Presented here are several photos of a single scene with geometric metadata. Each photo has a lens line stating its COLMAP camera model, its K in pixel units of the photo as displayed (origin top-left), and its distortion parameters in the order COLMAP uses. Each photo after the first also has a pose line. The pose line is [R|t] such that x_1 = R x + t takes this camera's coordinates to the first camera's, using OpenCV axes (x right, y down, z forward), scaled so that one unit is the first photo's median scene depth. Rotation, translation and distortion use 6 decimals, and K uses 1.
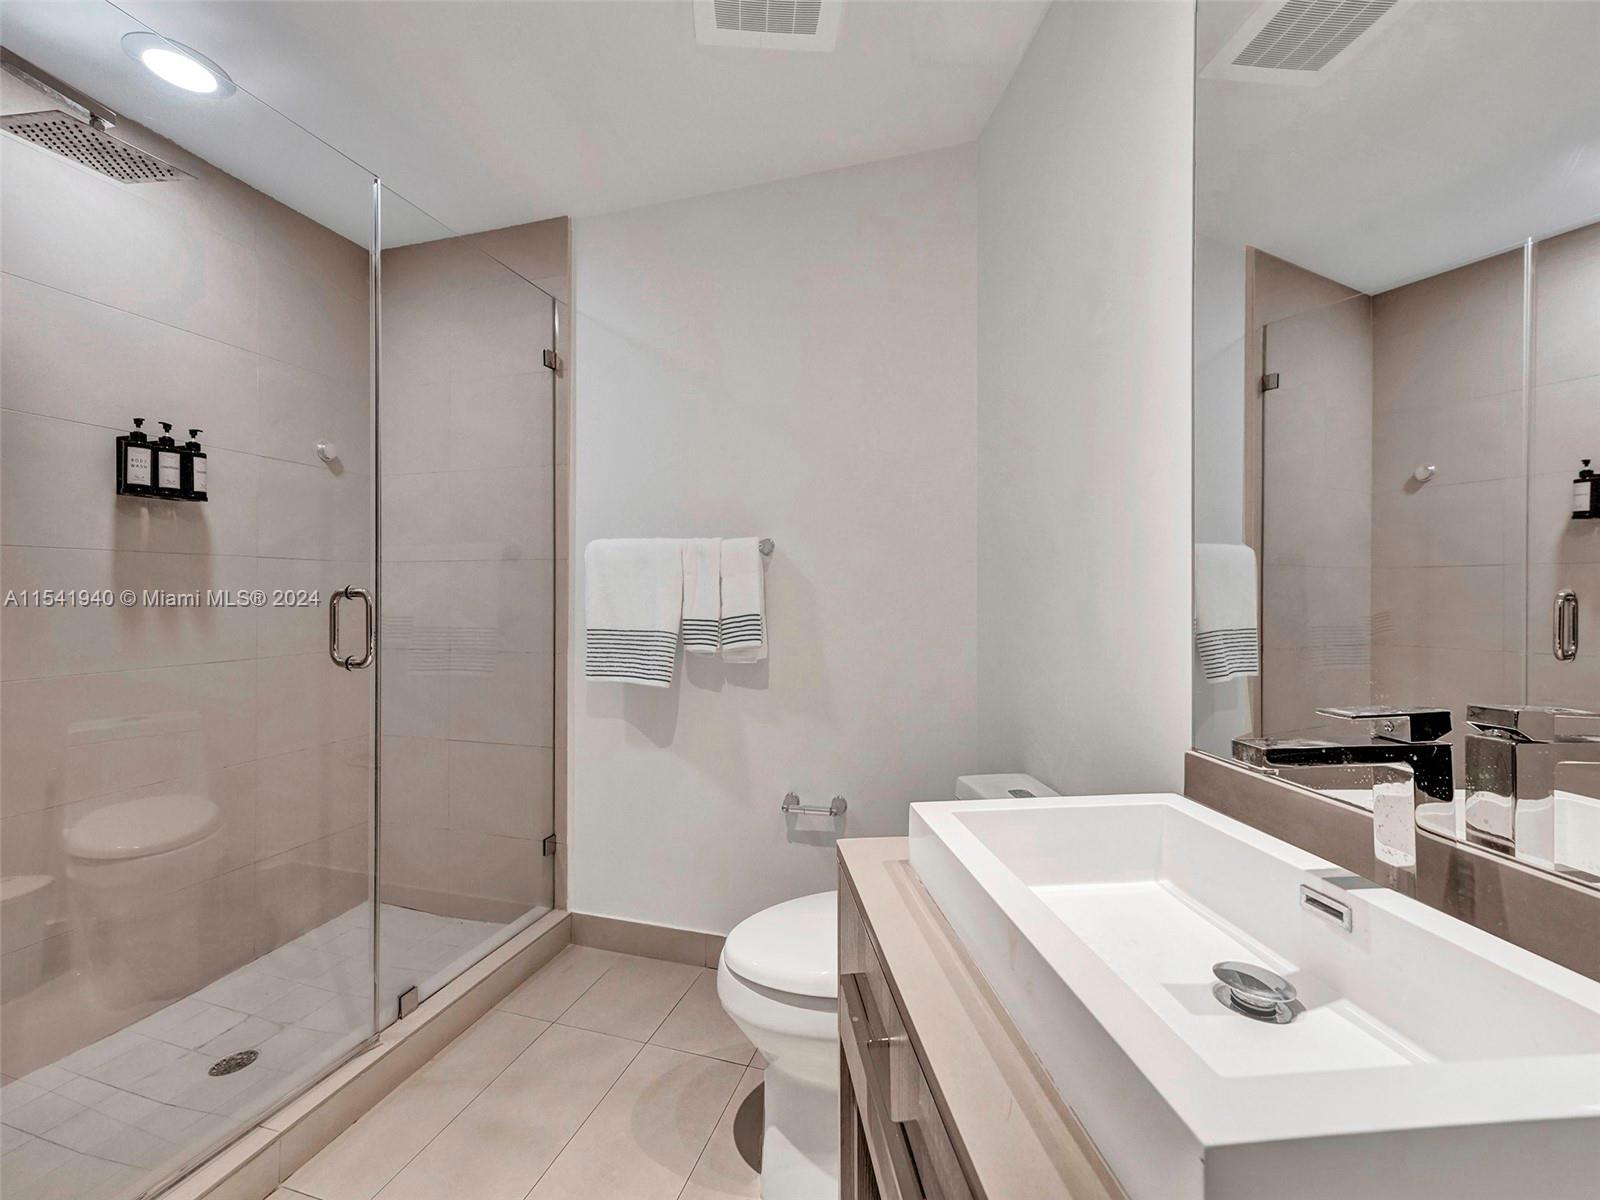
lens RADIAL K [[656.7, 0, 789.4], [0, 656.7, 608.9], [0, 0, 1]] dist [0.025679, 0.000117]
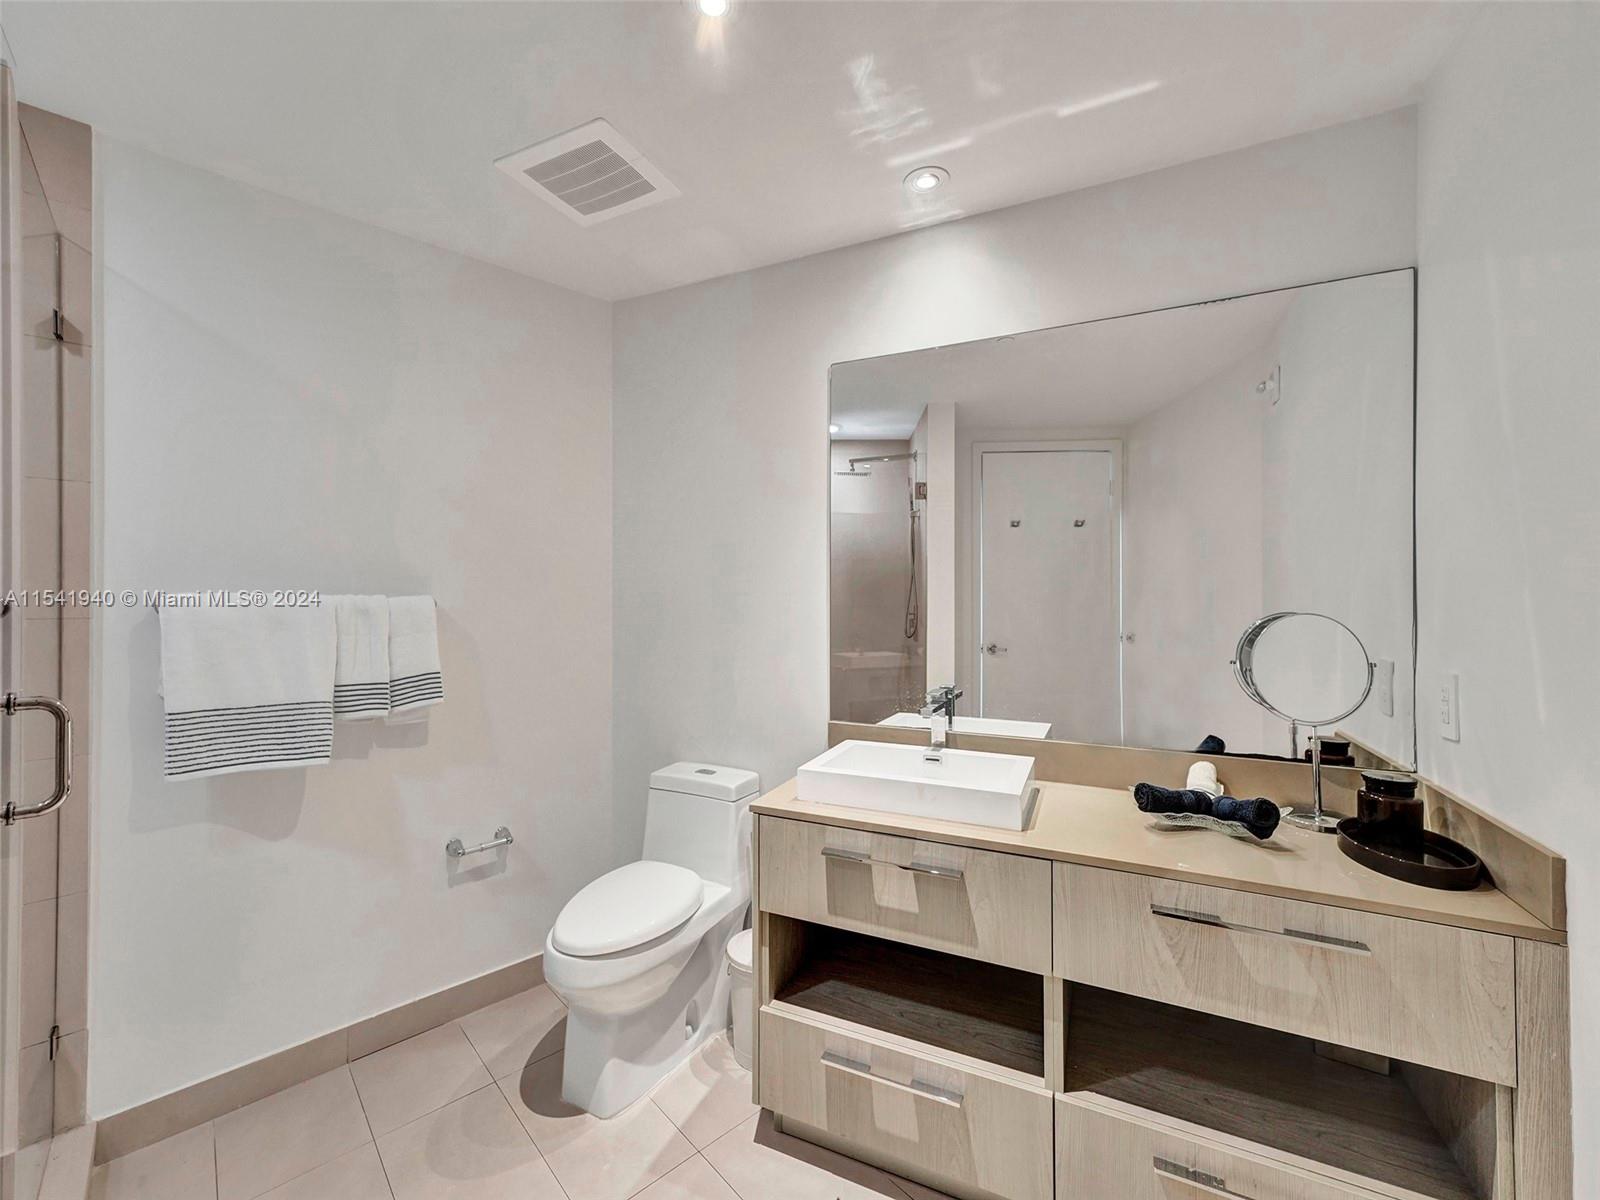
lens RADIAL K [[653.5, 0, 800.0], [0, 653.5, 600.0], [0, 0, 1]] dist [0.011706, -0.000289]
pose [[0.504666, 0.000476, 0.863314, -0.625663], [0.018840, 0.999756, -0.011565, -0.079159], [-0.863109, 0.022101, 0.504534, -0.009936]]
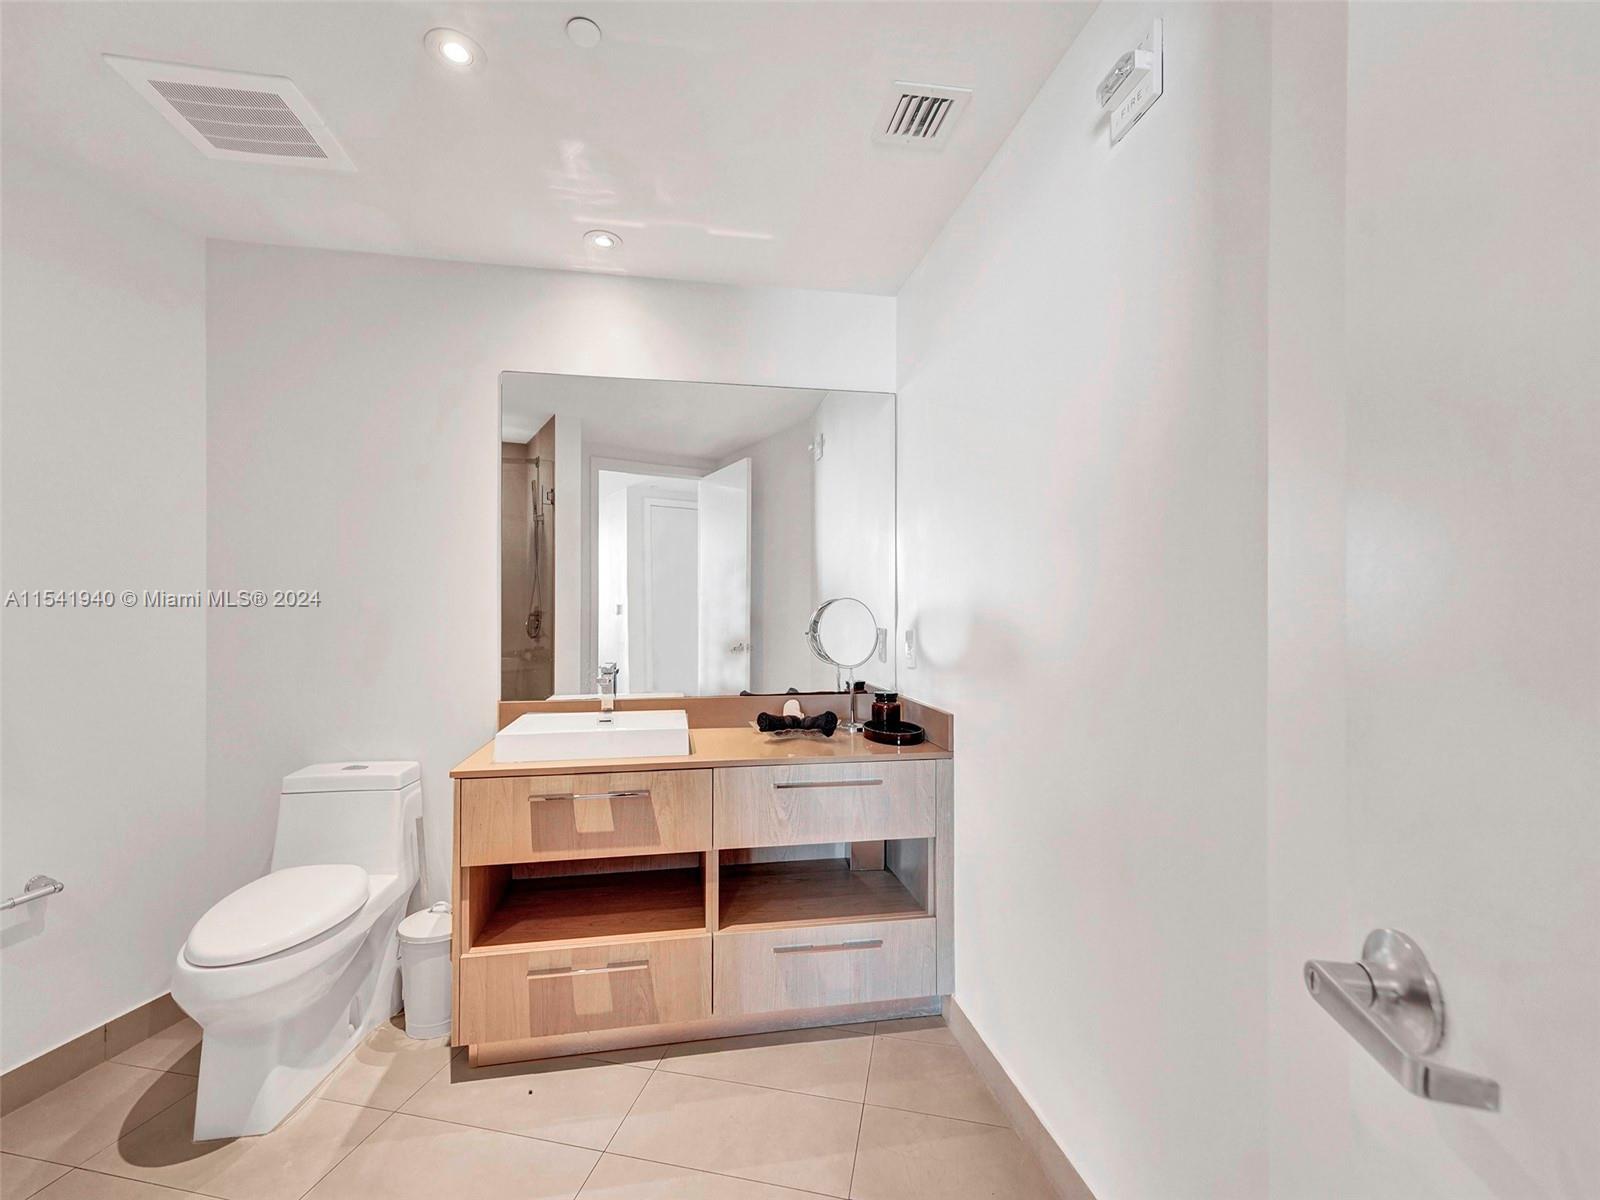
lens RADIAL K [[647.1, 0, 800.3], [0, 647.1, 620.7], [0, 0, 1]] dist [-0.000446, 0.000224]
pose [[-0.090039, -0.011176, 0.995876, -0.848696], [0.024822, 0.999601, 0.013462, -0.039205], [-0.995629, 0.025932, -0.089725, 0.062096]]
